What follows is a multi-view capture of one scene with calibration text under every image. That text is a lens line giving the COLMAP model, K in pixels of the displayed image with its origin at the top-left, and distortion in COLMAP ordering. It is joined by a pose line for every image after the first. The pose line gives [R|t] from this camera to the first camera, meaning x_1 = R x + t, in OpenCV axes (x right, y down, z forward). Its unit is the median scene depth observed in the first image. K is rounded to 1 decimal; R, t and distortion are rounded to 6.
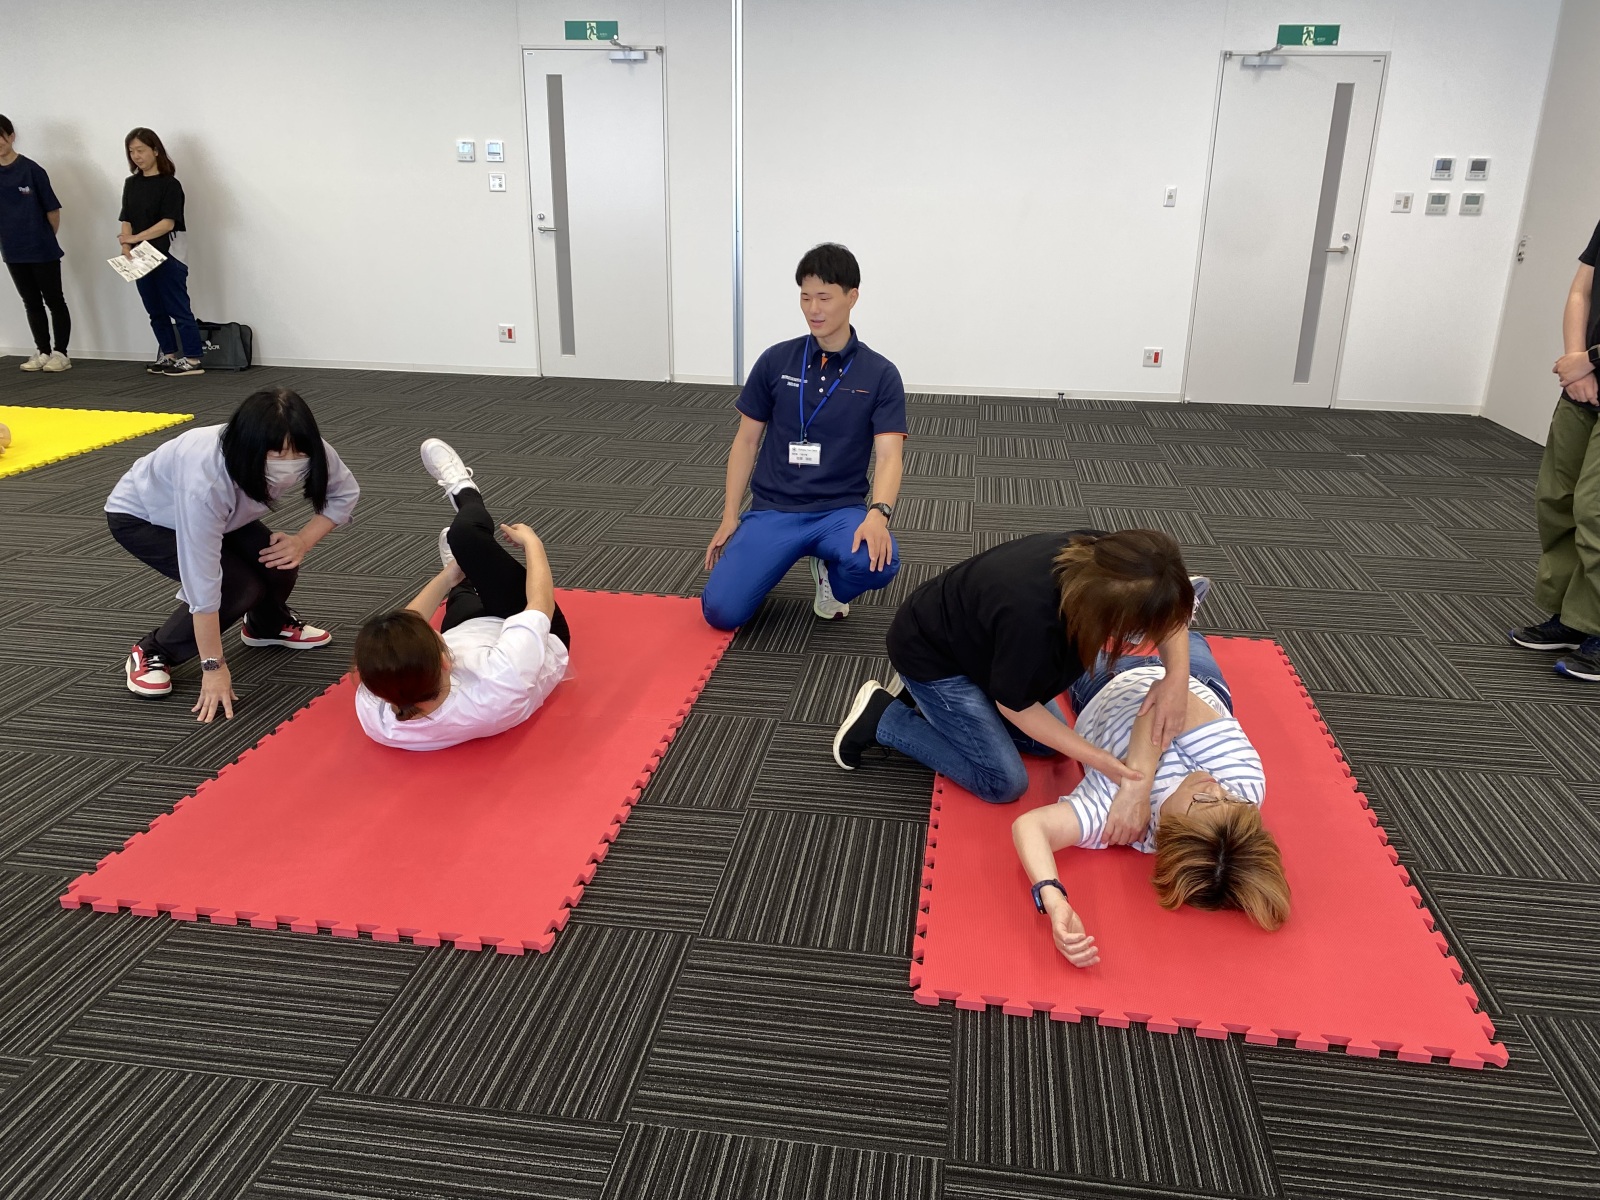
lens RADIAL K [[1224.3, 0, 798.7], [0, 1224.3, 602.8], [0, 0, 1]] dist [0.029628, -0.029672]
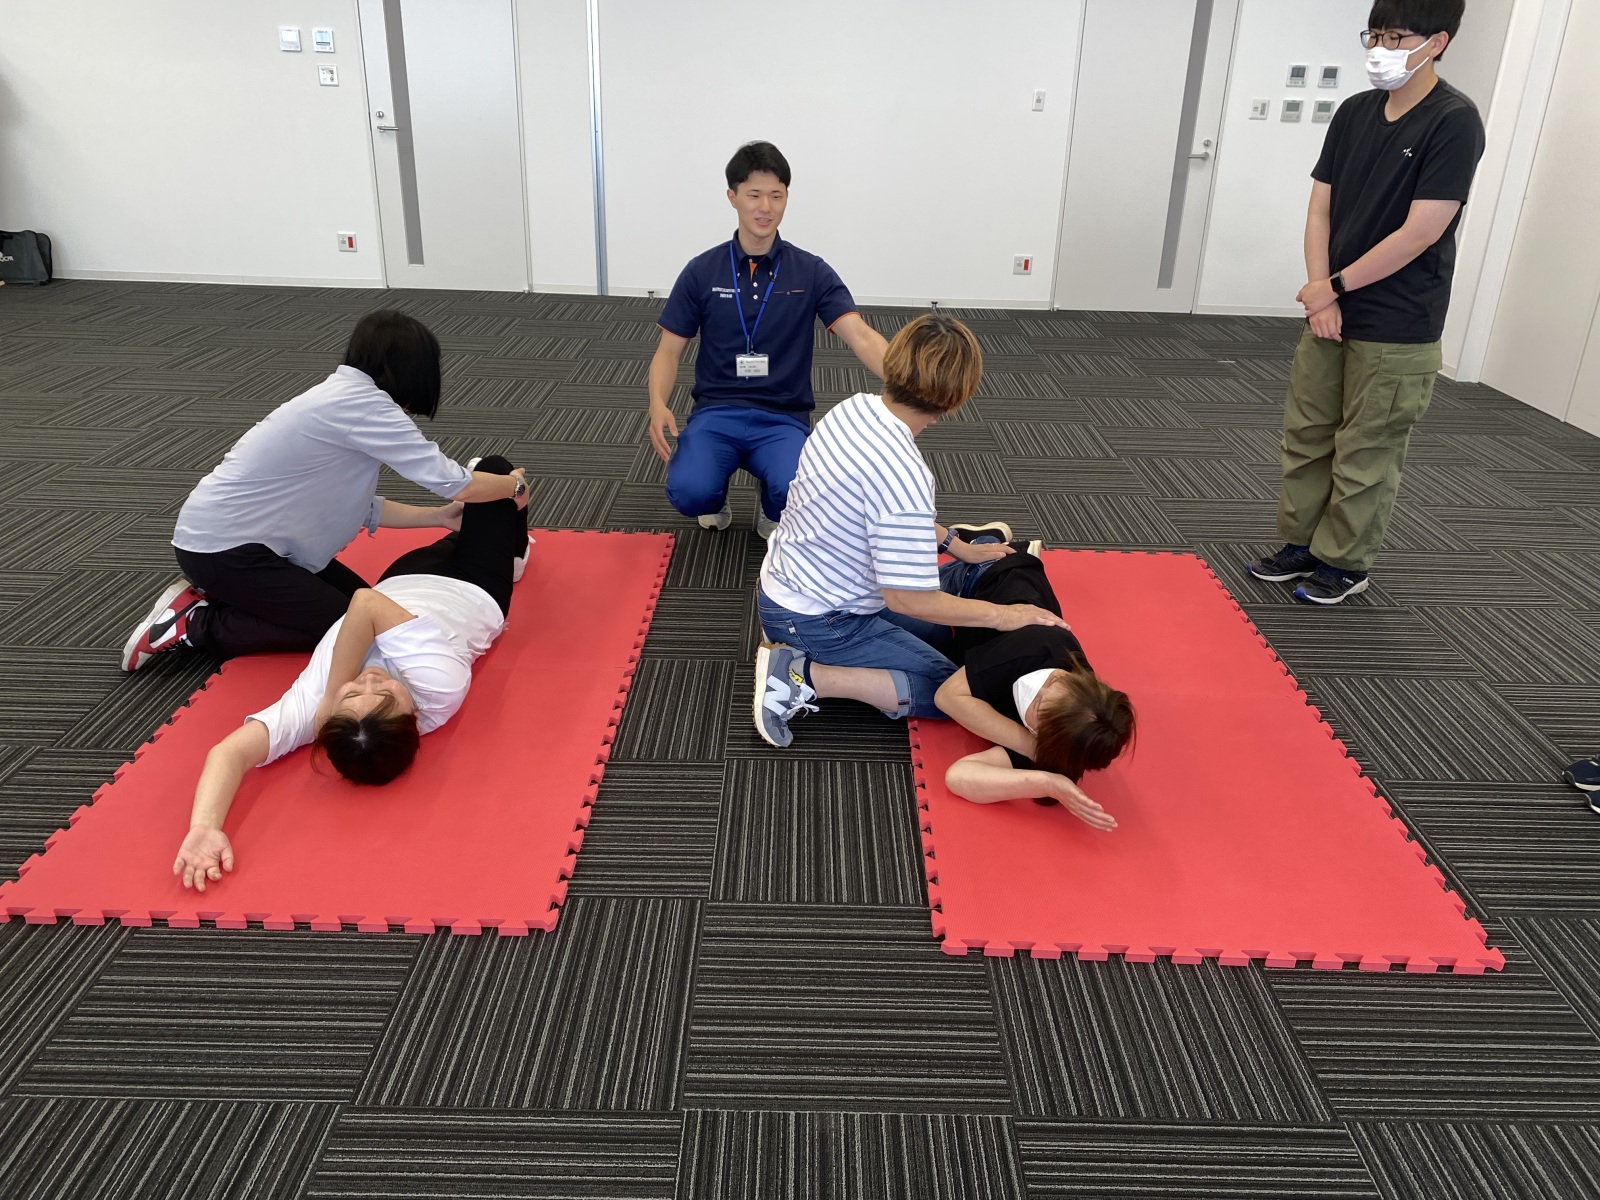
lens RADIAL K [[1224.3, 0, 803.9], [0, 1224.3, 593.4], [0, 0, 1]] dist [0.029628, -0.029672]
pose [[0.989837, -0.043879, 0.135270, -0.118586], [0.034342, 0.996810, 0.072052, -0.033590], [-0.138000, -0.066674, 0.988186, 0.049352]]
